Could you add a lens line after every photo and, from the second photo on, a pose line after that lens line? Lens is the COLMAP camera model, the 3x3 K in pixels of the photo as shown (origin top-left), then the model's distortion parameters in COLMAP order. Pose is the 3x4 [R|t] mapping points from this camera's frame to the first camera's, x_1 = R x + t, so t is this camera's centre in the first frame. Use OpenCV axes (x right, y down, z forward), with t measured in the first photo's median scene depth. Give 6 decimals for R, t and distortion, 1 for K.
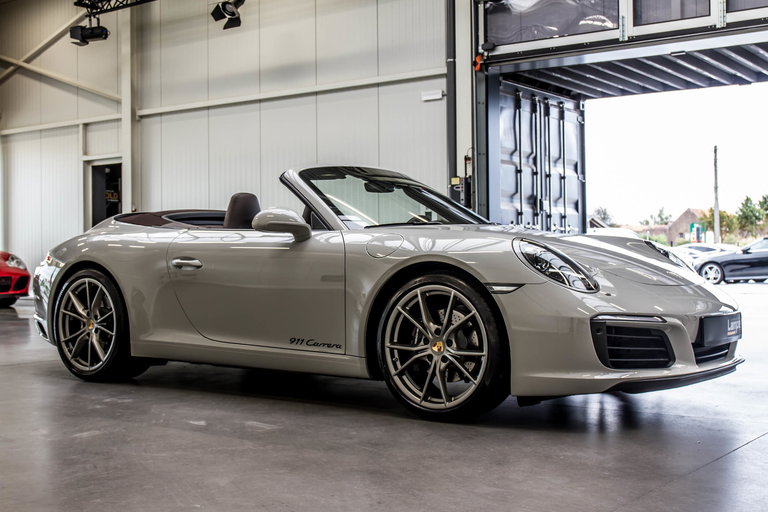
lens RADIAL K [[1006.8, 0, 381.1], [0, 1006.8, 281.6], [0, 0, 1]] dist [-0.064539, 0.030810]
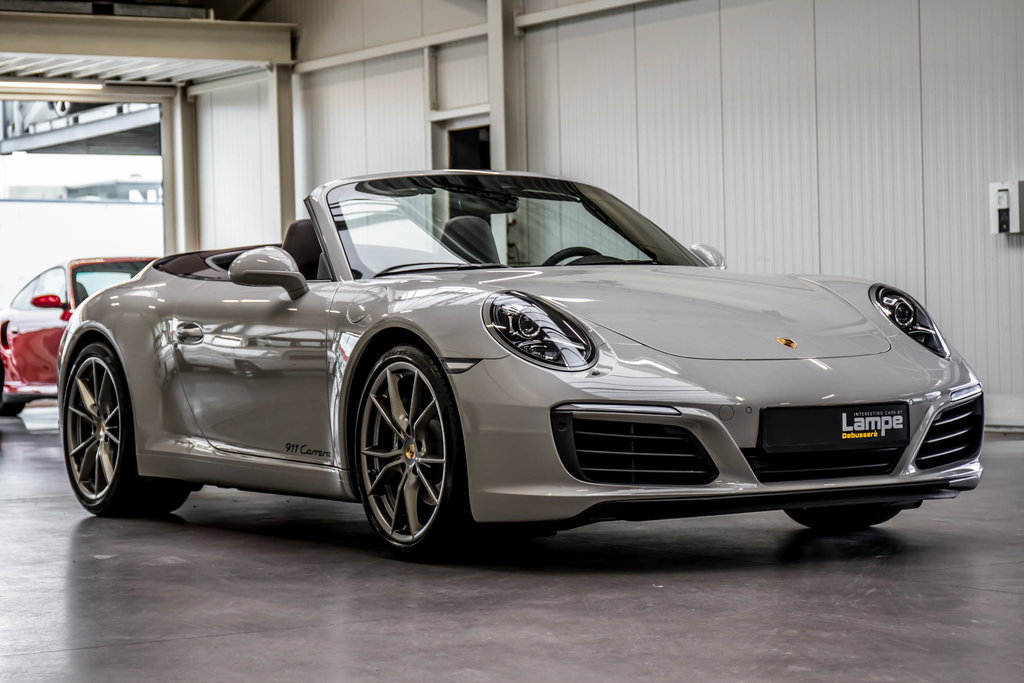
lens RADIAL K [[2652.6, 0, 512.0], [0, 2652.6, 341.5], [0, 0, 1]] dist [0.093184, -0.030404]
pose [[0.921797, -0.012102, -0.387485, 0.629739], [0.008112, 0.999896, -0.011930, 0.009001], [0.387589, 0.007853, 0.921799, -0.488560]]
